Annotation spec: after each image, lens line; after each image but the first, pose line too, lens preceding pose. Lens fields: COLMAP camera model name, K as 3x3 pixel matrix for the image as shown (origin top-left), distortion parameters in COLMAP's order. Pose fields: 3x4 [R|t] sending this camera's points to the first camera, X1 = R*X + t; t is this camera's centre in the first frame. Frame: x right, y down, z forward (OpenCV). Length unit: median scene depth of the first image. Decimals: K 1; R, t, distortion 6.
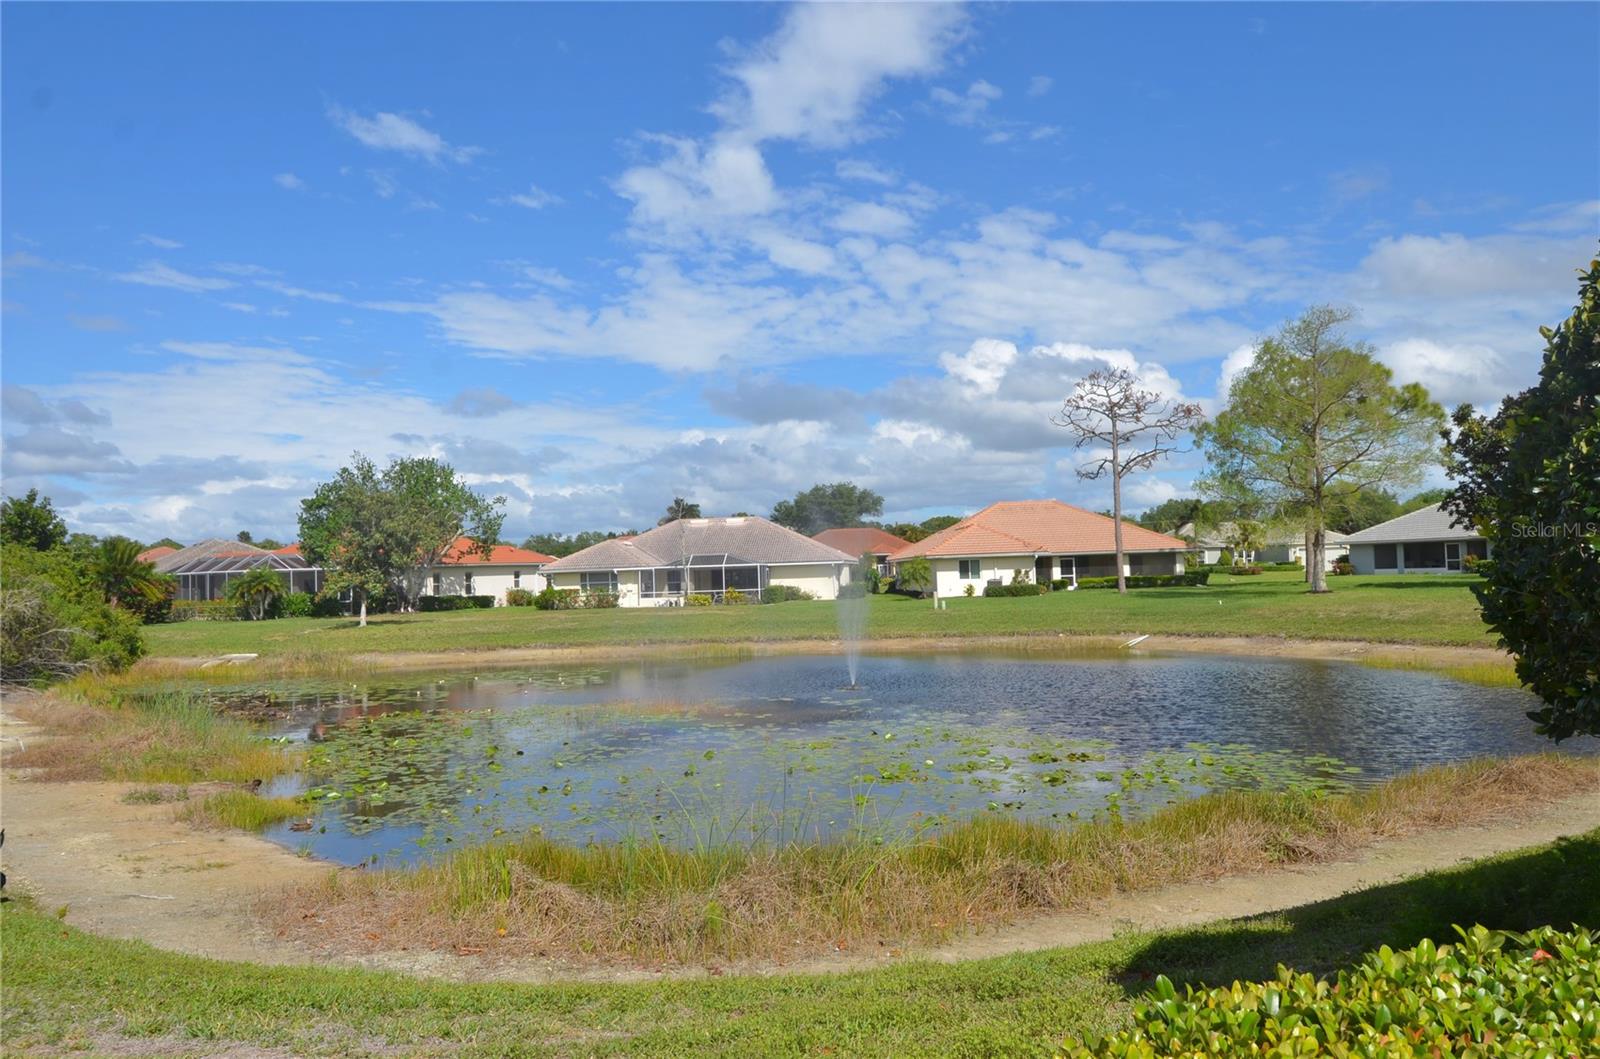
lens RADIAL K [[1610.5, 0, 797.1], [0, 1610.5, 542.7], [0, 0, 1]] dist [0.131177, 0.000000]
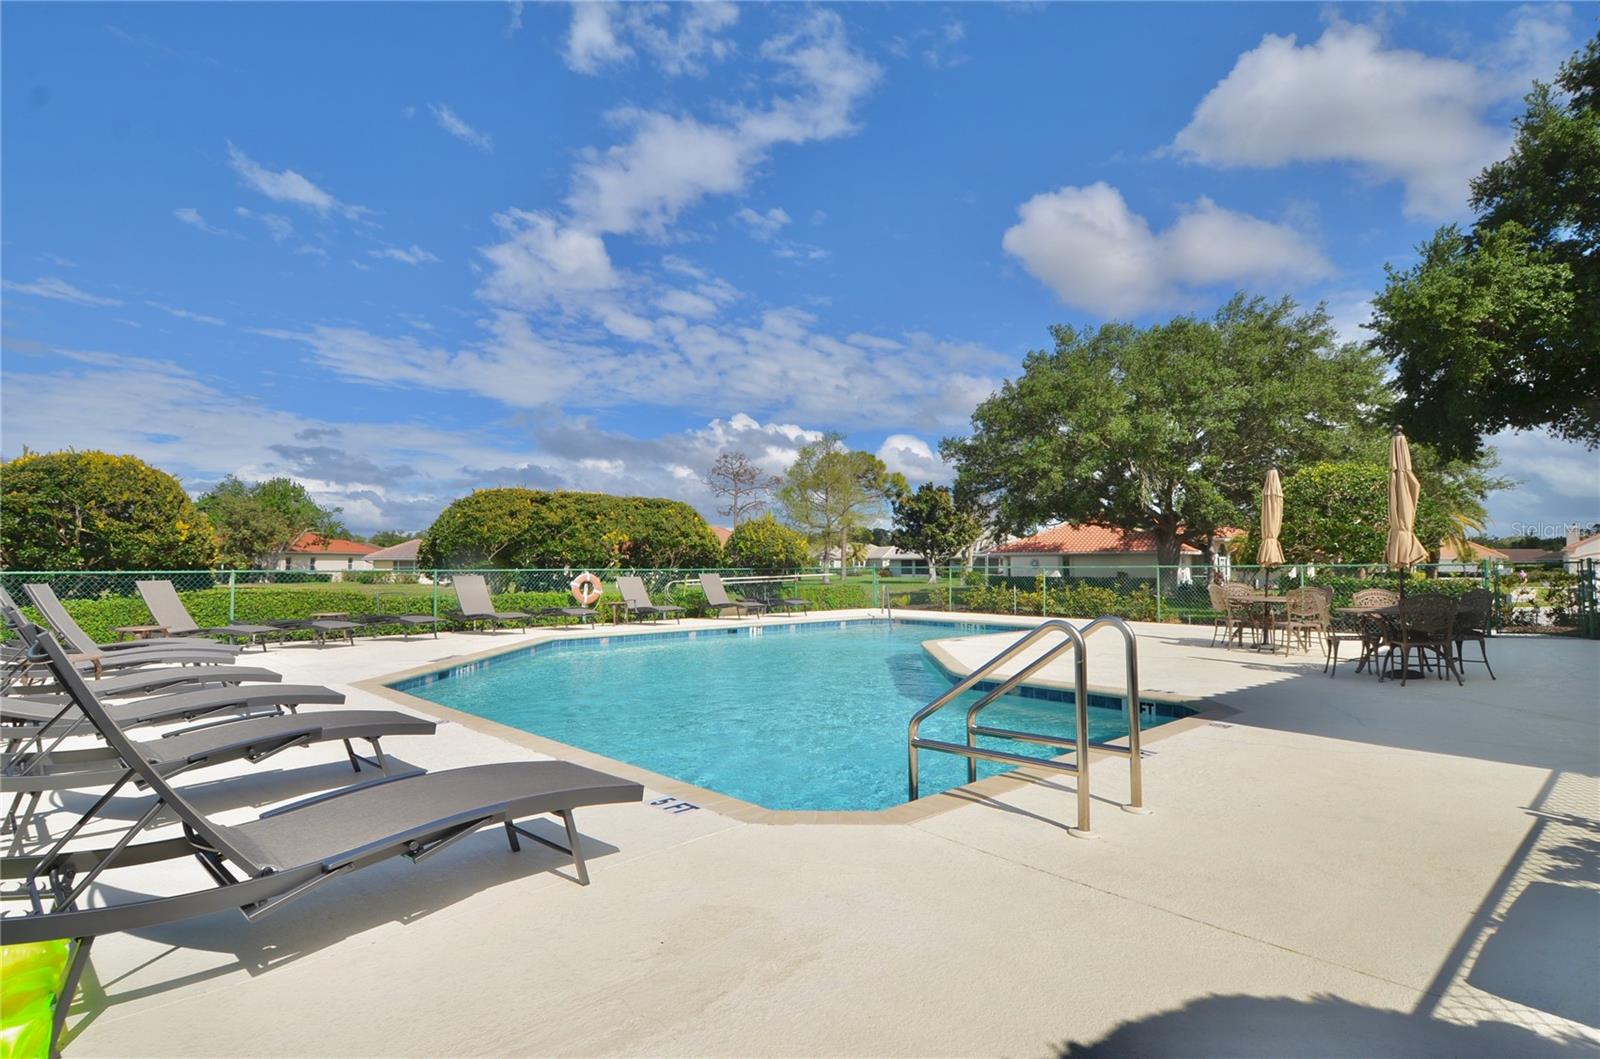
lens RADIAL K [[901.5, 0, 821.8], [0, 901.5, 506.0], [0, 0, 1]] dist [-0.007051, -0.011111]
pose [[0.948889, 0.053712, 0.311006, -0.066304], [-0.037607, 0.997634, -0.057556, 0.004408], [-0.313361, 0.042918, 0.948664, 0.260993]]
